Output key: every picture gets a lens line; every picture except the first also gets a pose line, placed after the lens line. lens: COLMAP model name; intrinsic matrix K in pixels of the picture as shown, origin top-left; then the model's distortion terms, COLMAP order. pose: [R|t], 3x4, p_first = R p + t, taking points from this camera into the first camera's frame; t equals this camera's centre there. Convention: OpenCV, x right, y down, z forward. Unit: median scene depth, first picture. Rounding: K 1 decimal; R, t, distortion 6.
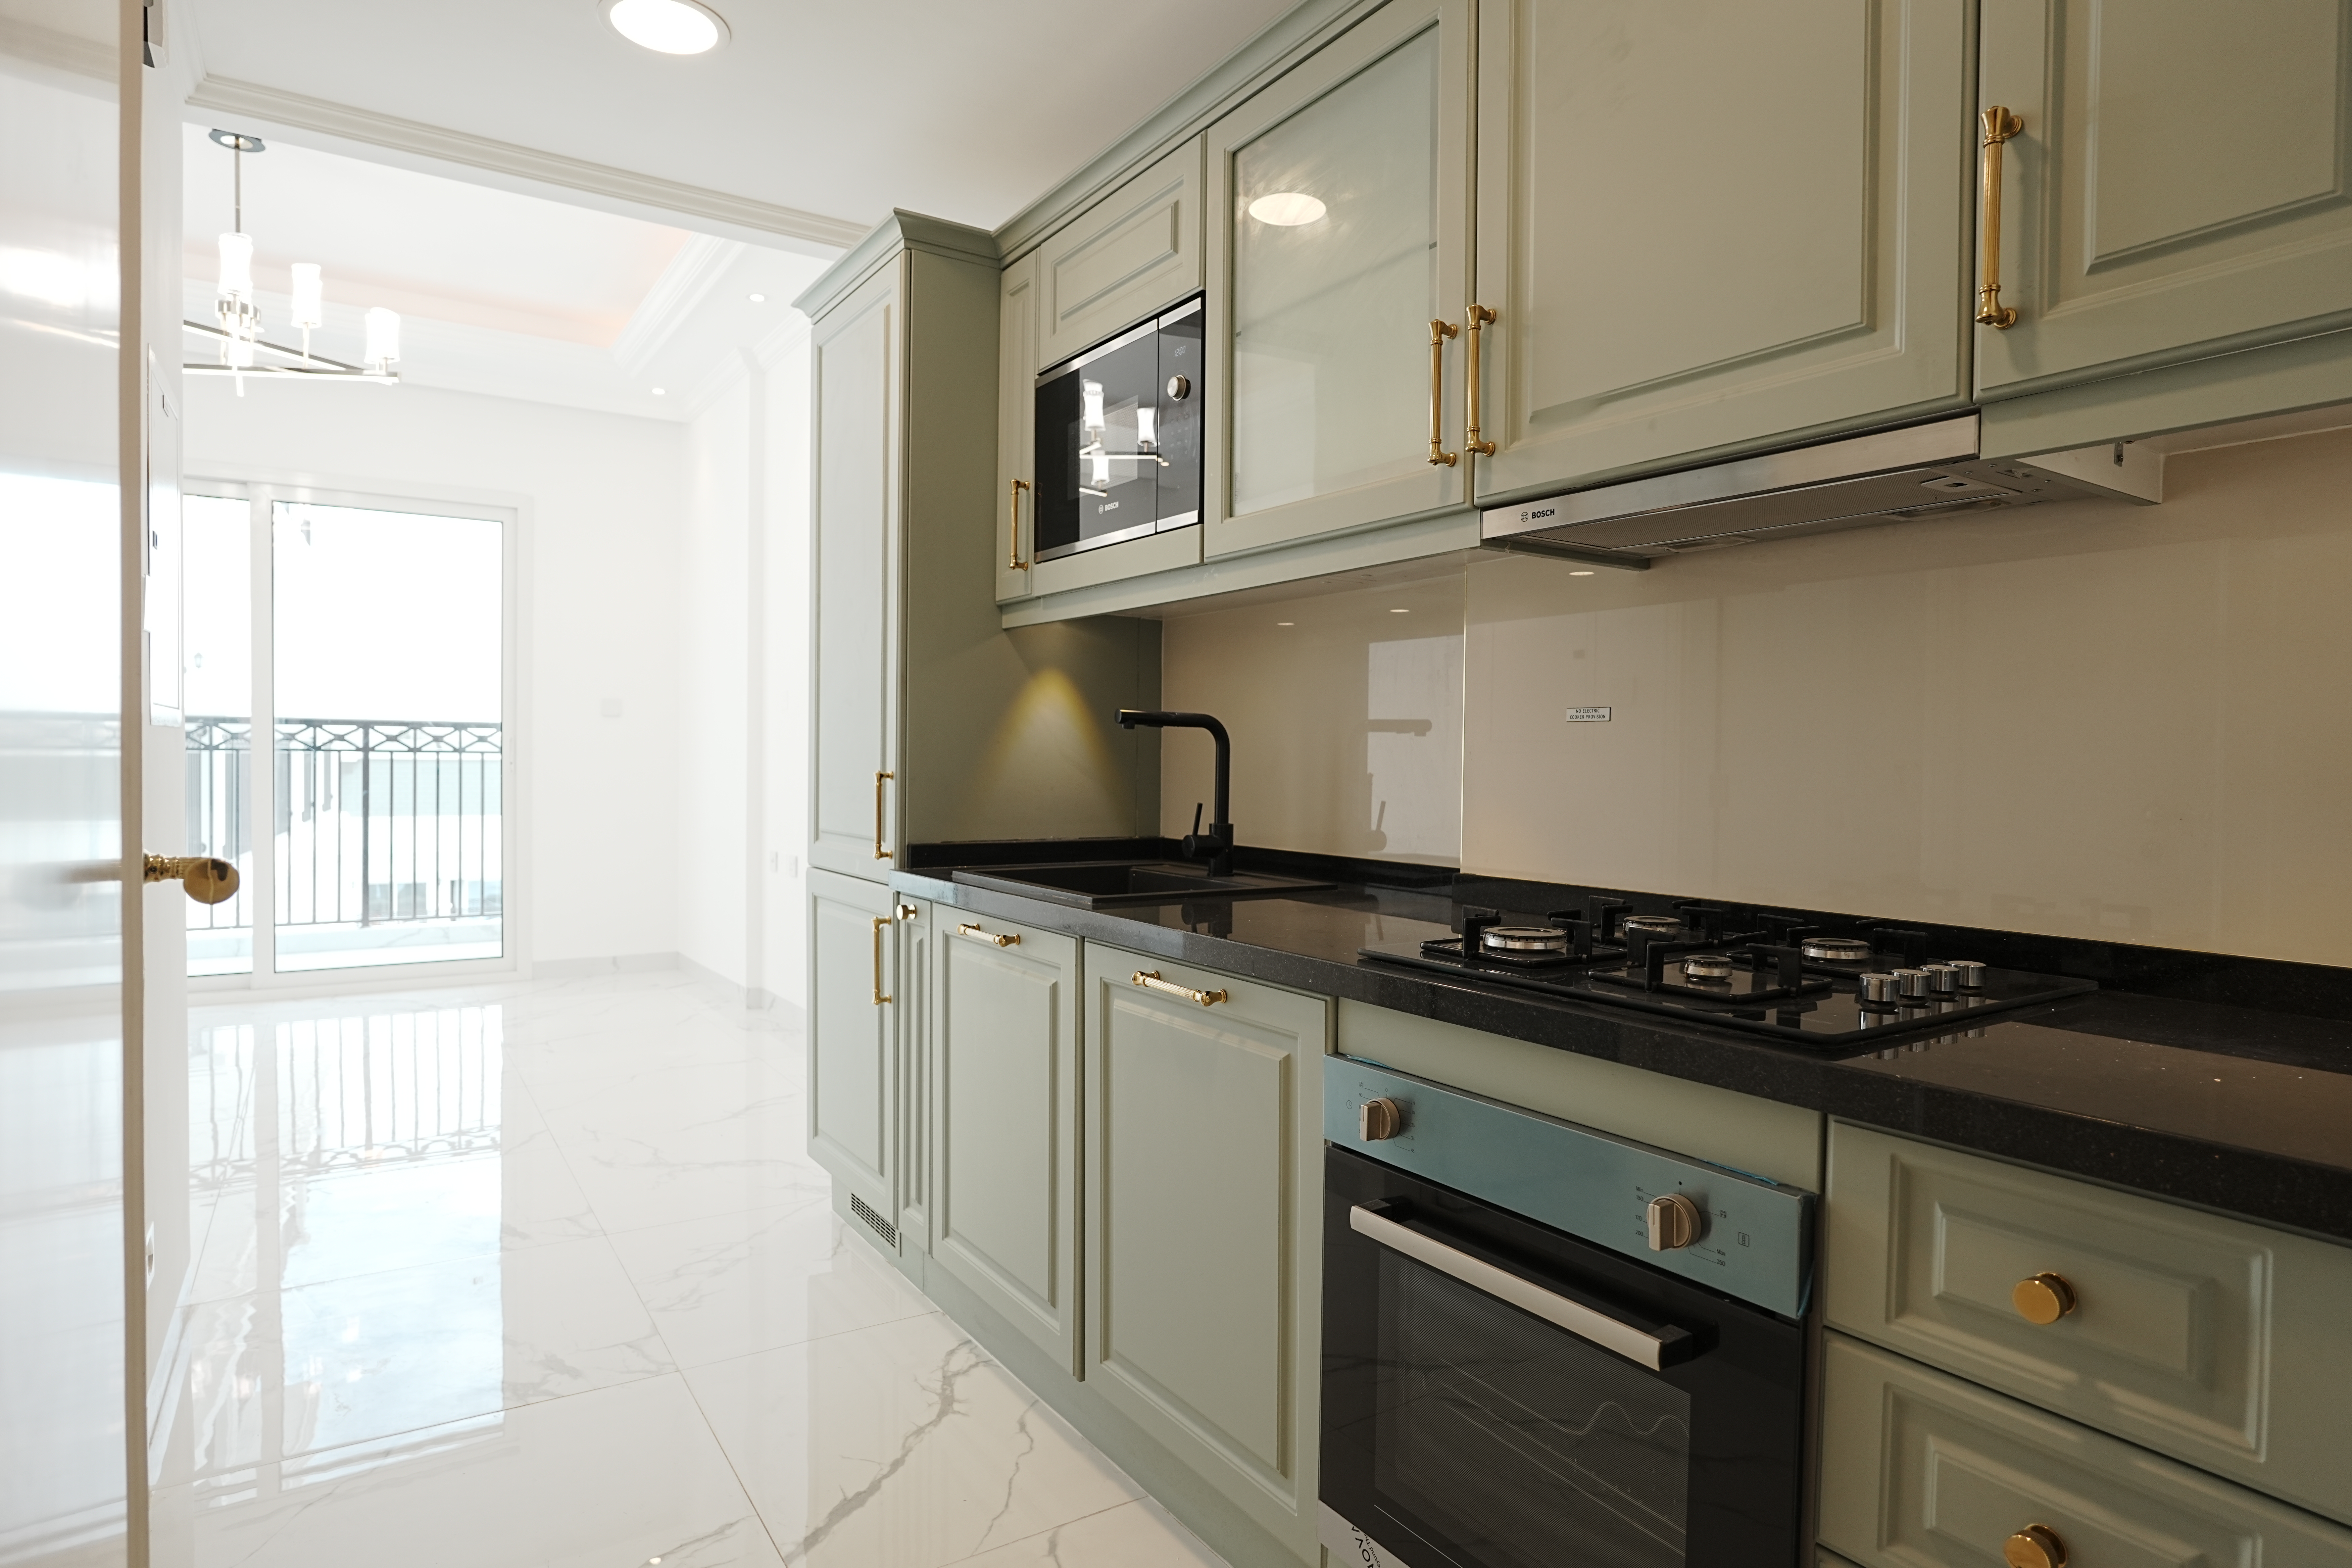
lens RADIAL K [[1319.8, 0, 1182.3], [0, 1319.8, 787.0], [0, 0, 1]] dist [-0.028322, 0.019687]
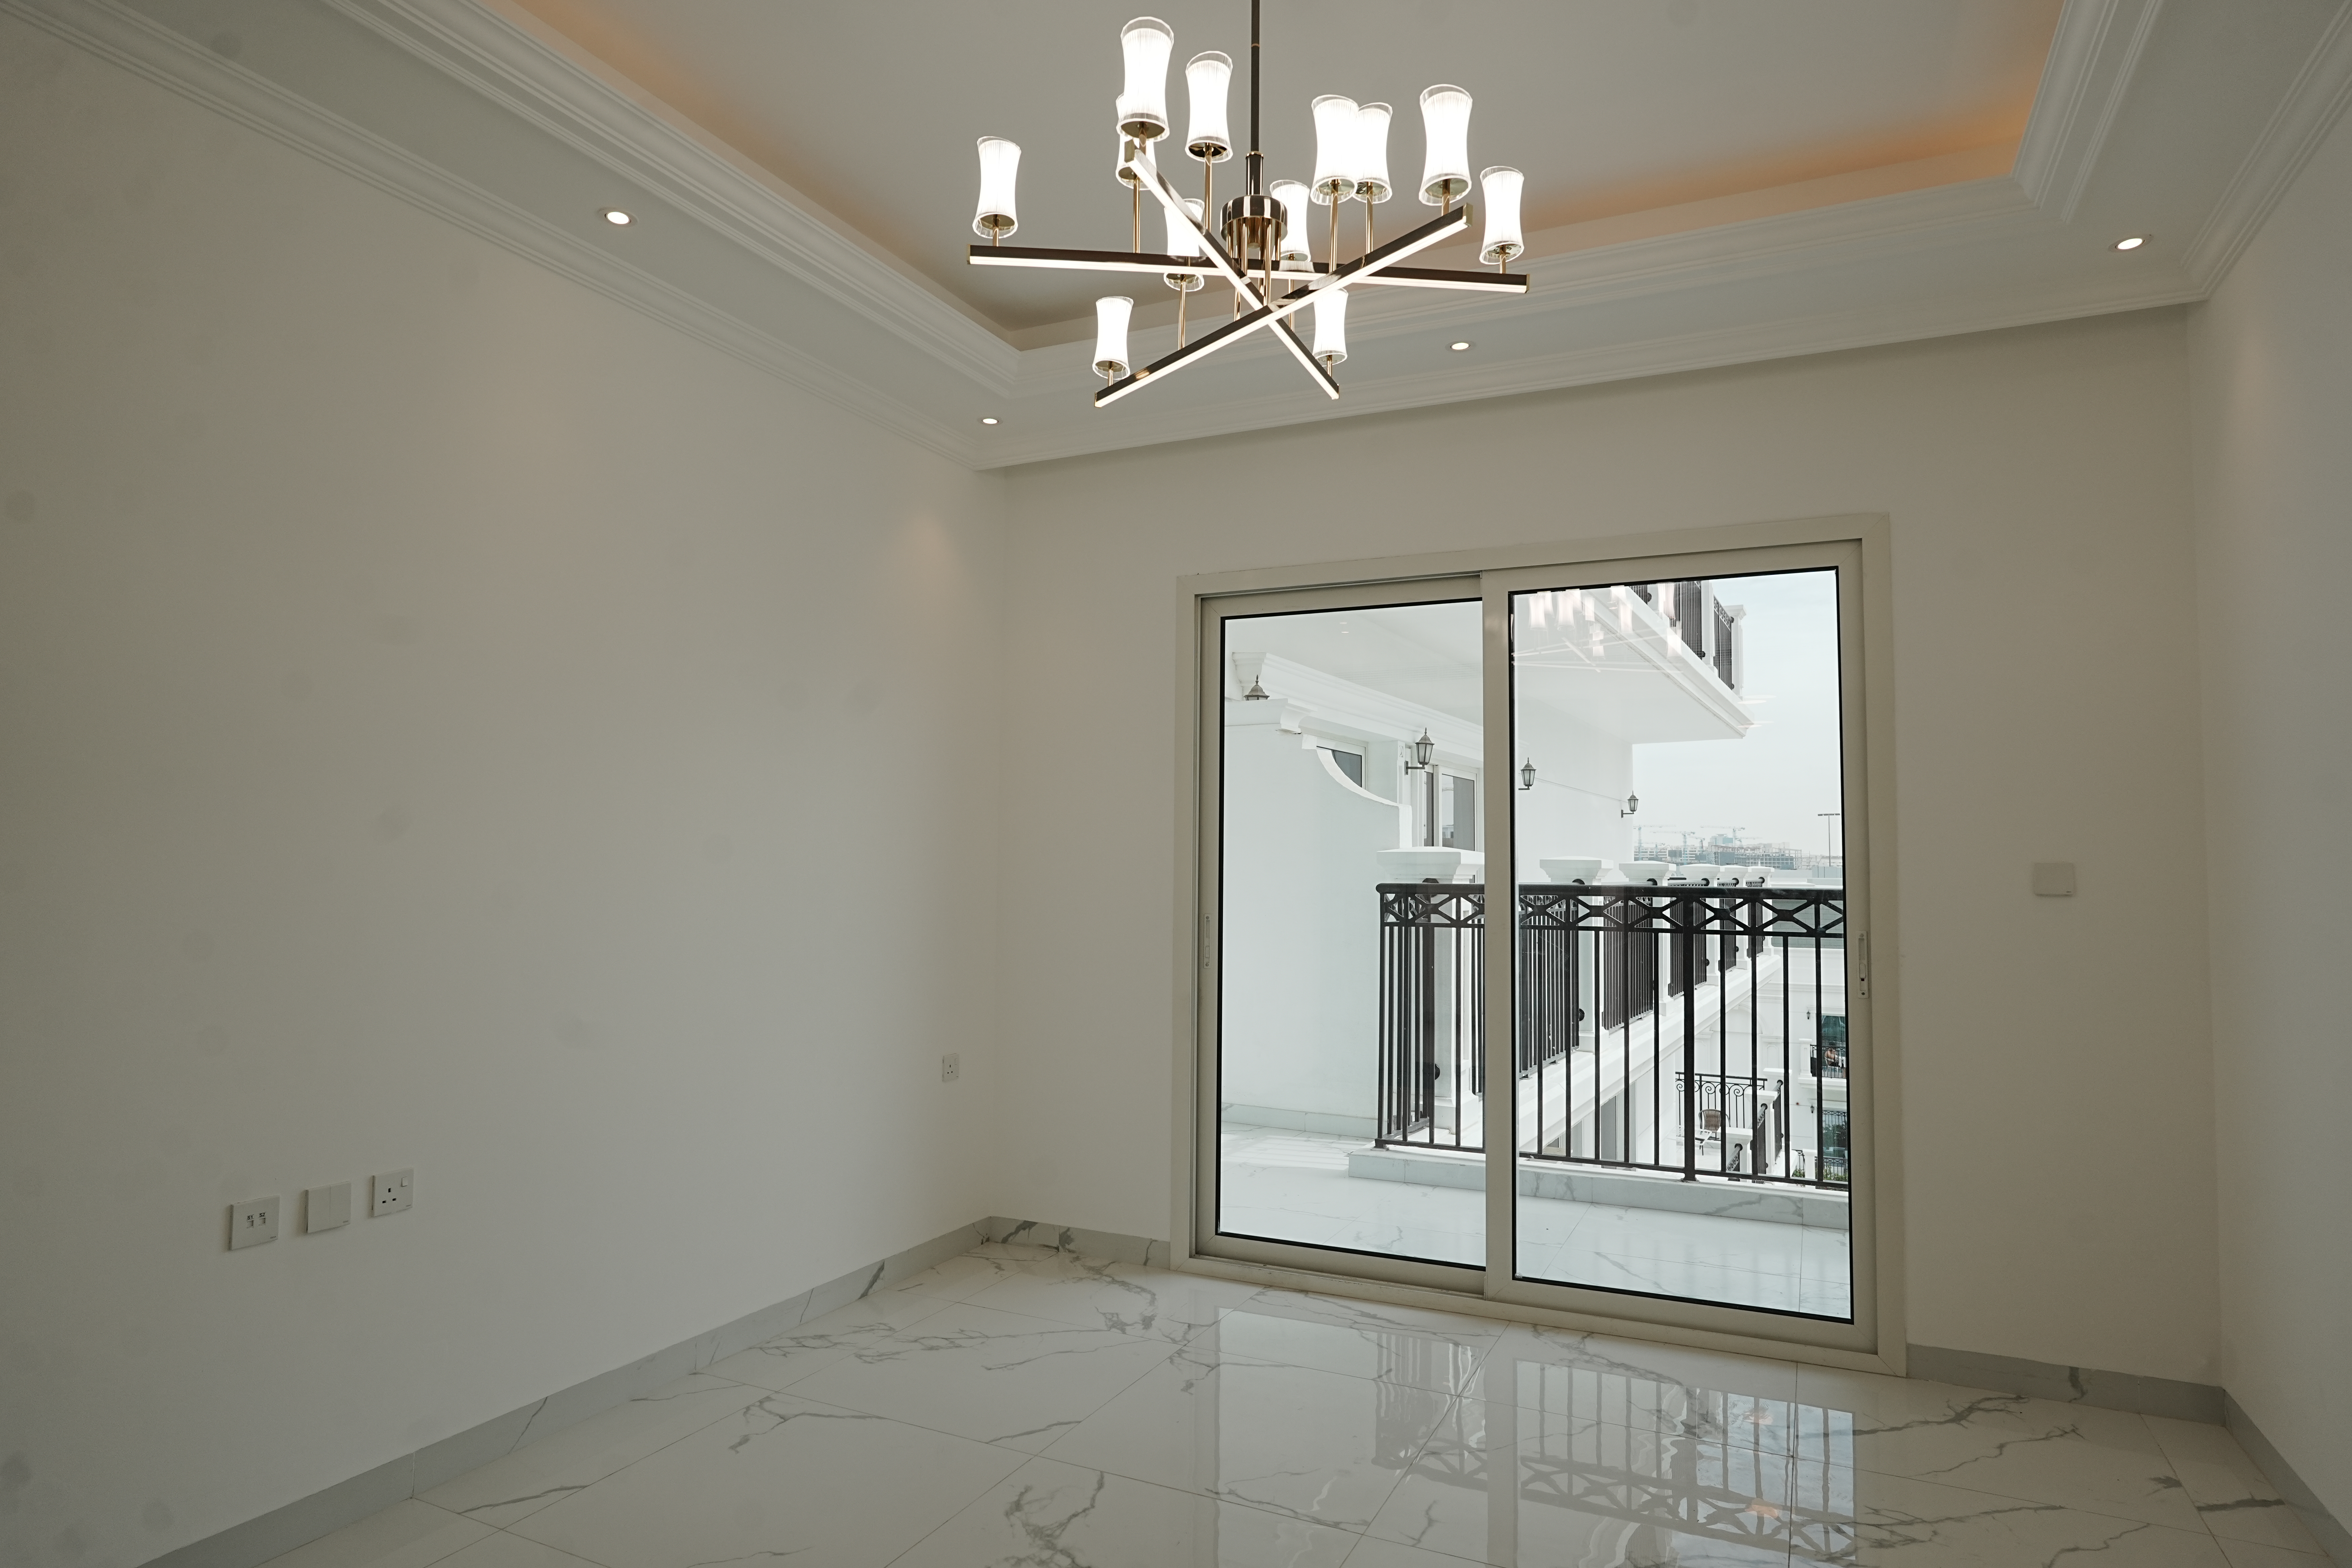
lens RADIAL K [[1319.8, 0, 1182.3], [0, 1319.8, 787.0], [0, 0, 1]] dist [-0.028322, 0.019687]
pose [[0.524513, -0.058218, -0.849409, -0.423741], [-0.022482, 0.996364, -0.082173, -0.115335], [0.851105, 0.062198, 0.521298, 1.065491]]
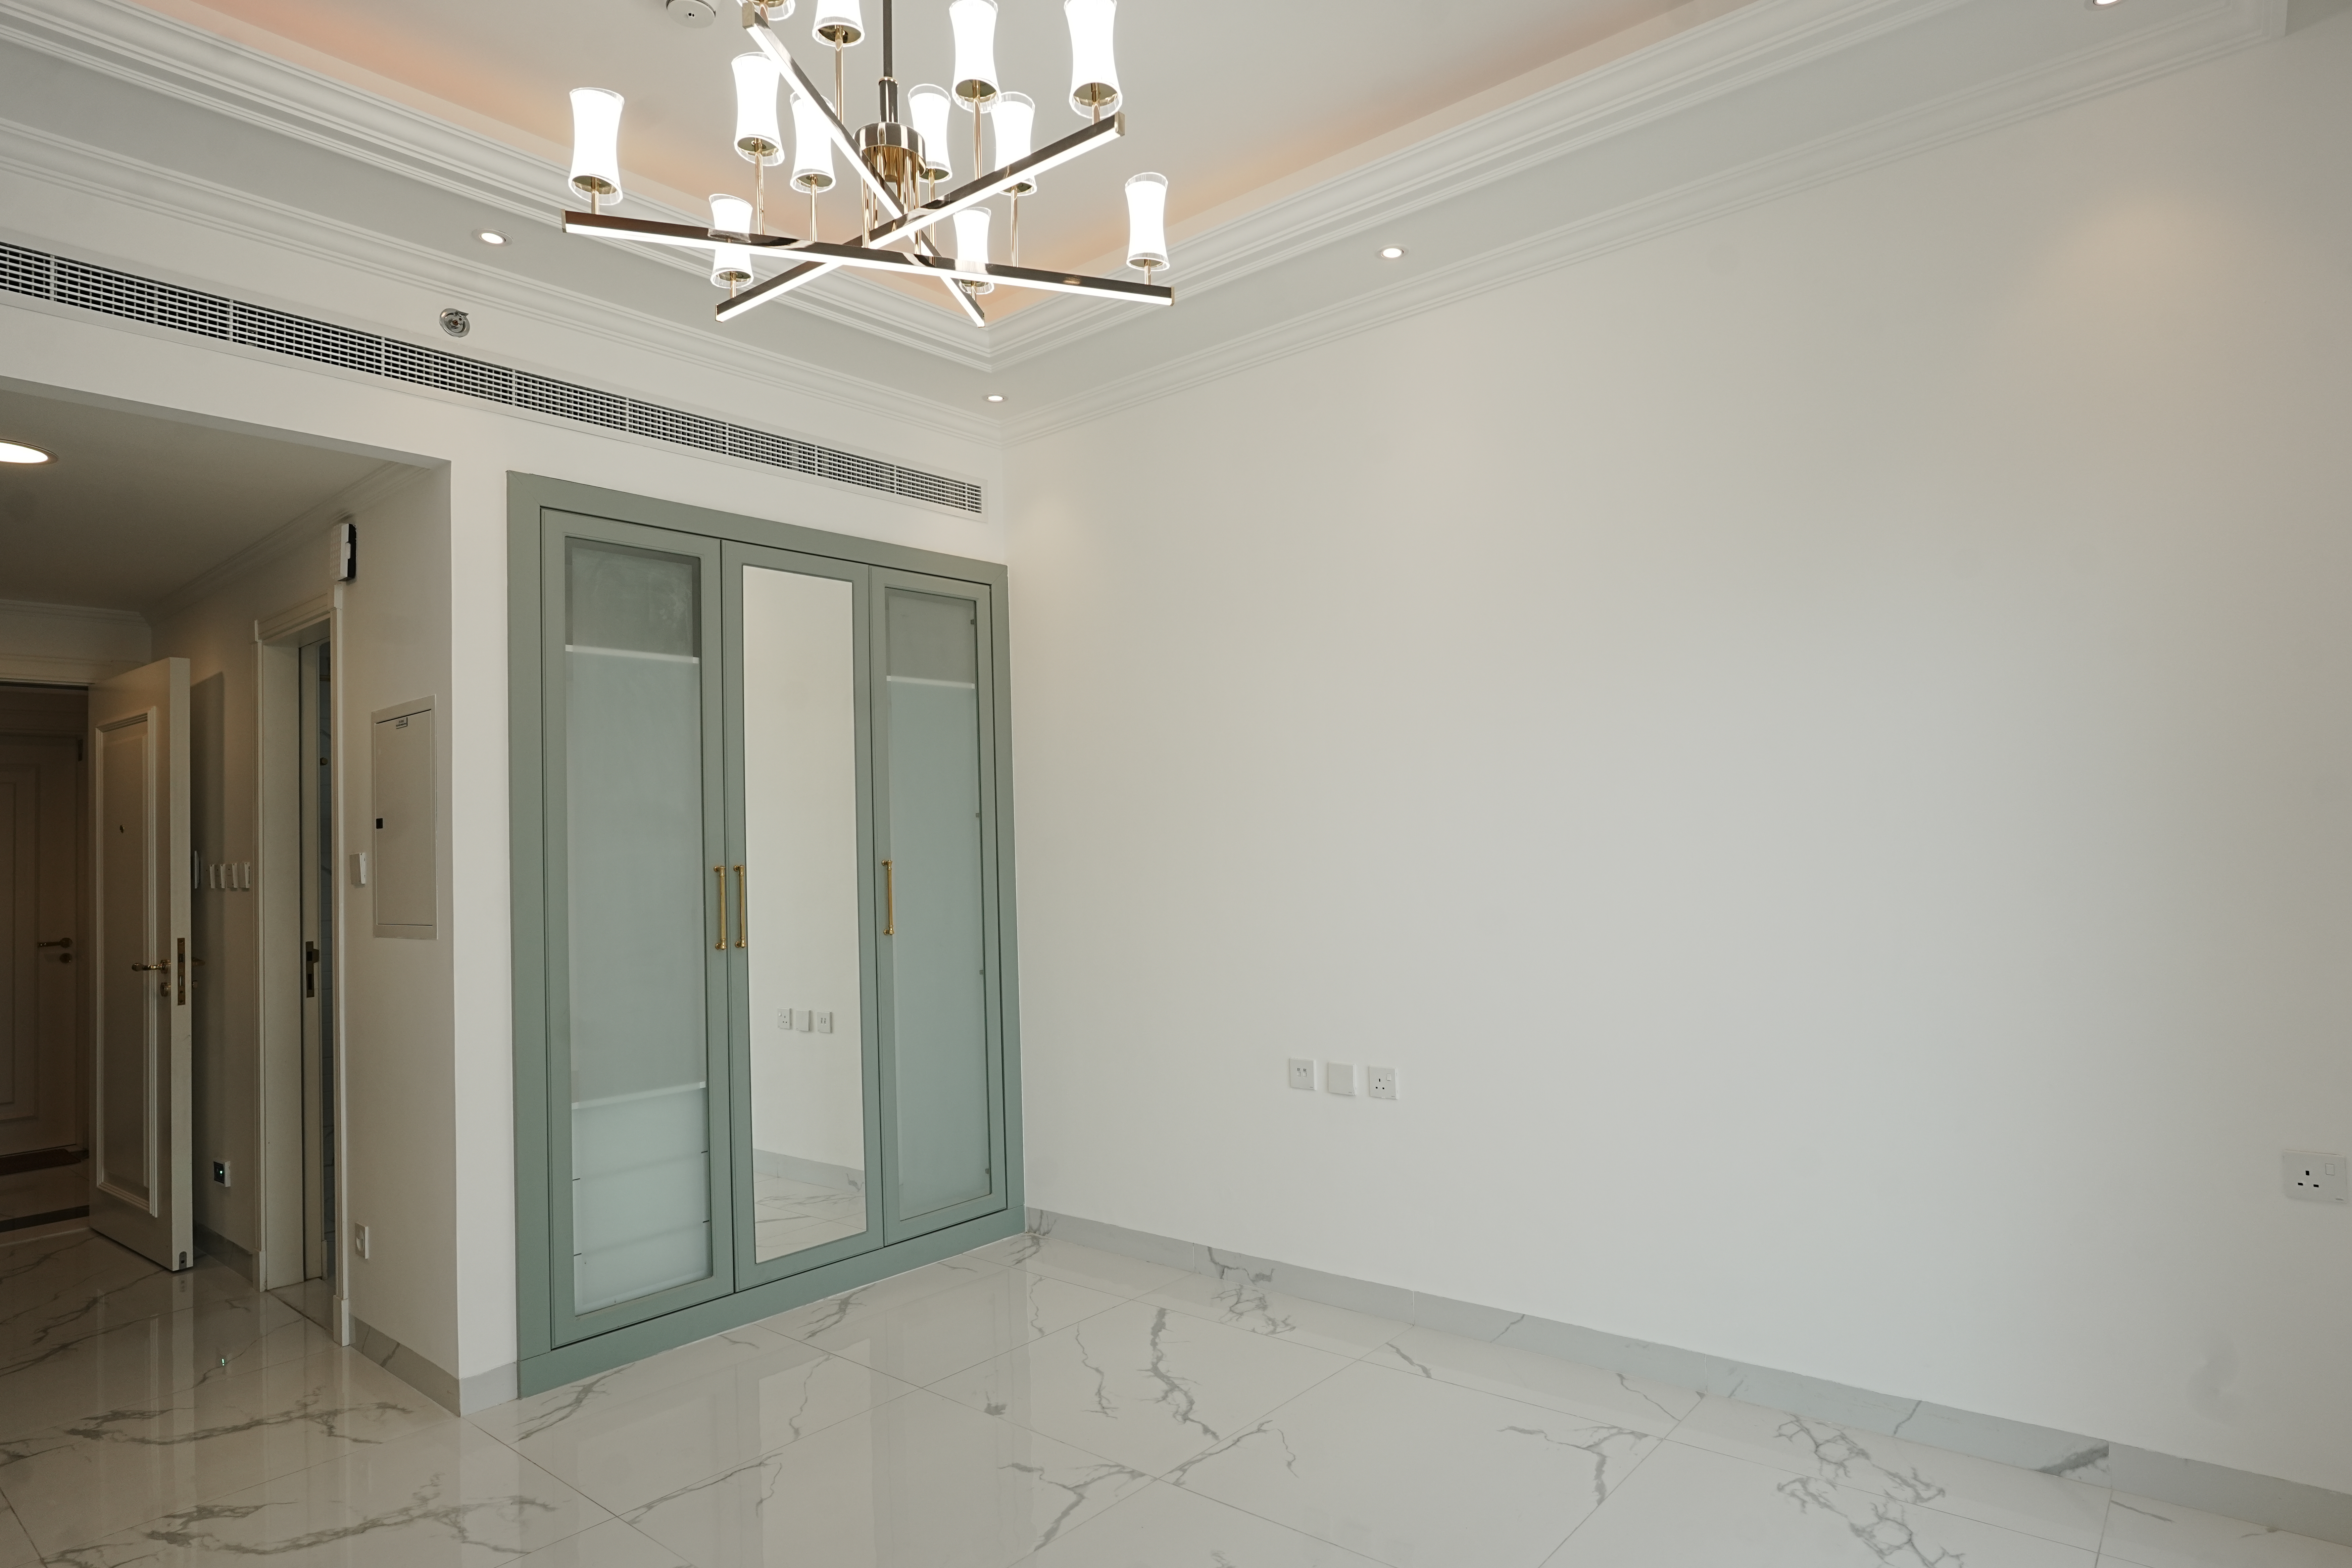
lens RADIAL K [[1297.9, 0, 1211.8], [0, 1297.9, 797.0], [0, 0, 1]] dist [-0.030121, 0.020194]
pose [[-0.952337, 0.007012, -0.304966, -1.044669], [0.013709, 0.999710, -0.019822, -0.147147], [0.304739, -0.023058, -0.952157, 2.326963]]
